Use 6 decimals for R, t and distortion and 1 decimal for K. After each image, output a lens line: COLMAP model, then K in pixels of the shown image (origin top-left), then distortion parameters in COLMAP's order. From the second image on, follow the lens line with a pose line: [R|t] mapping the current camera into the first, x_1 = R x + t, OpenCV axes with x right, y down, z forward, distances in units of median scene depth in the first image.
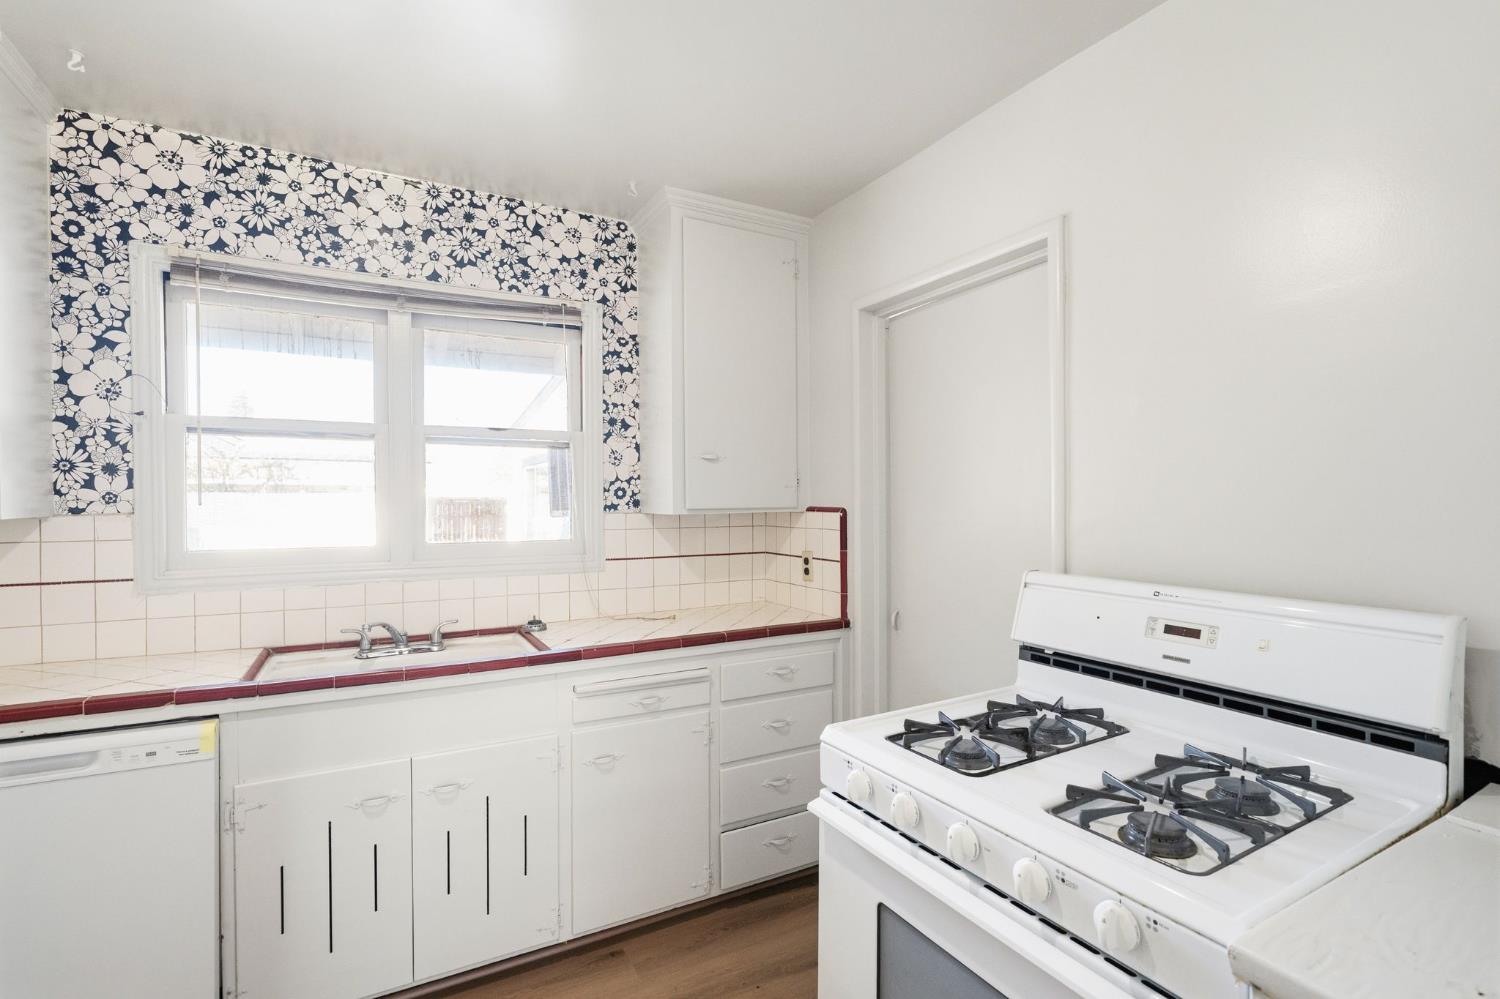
lens RADIAL K [[706.5, 0, 750.0], [0, 706.5, 499.5], [0, 0, 1]] dist [0.000324, 0.000129]
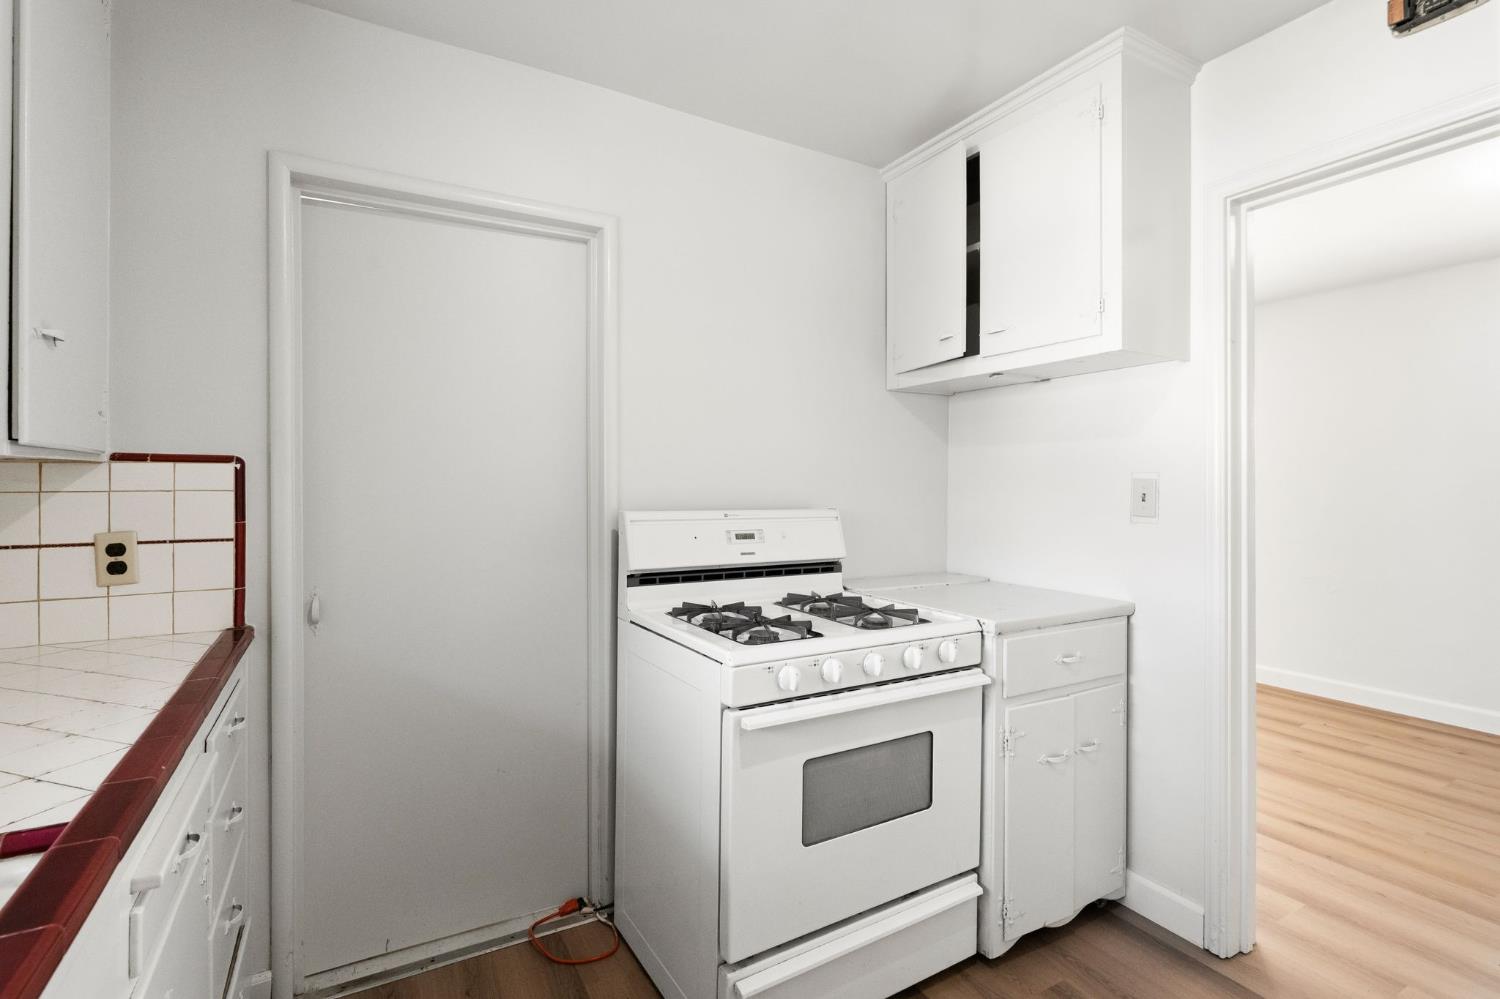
lens RADIAL K [[686.6, 0, 744.0], [0, 686.6, 493.0], [0, 0, 1]] dist [0.001523, 0.000238]
pose [[-0.009757, -0.005427, 0.999938, -0.501986], [0.001888, 0.999983, 0.005446, 0.043174], [-0.999951, 0.001941, -0.009747, 0.545915]]
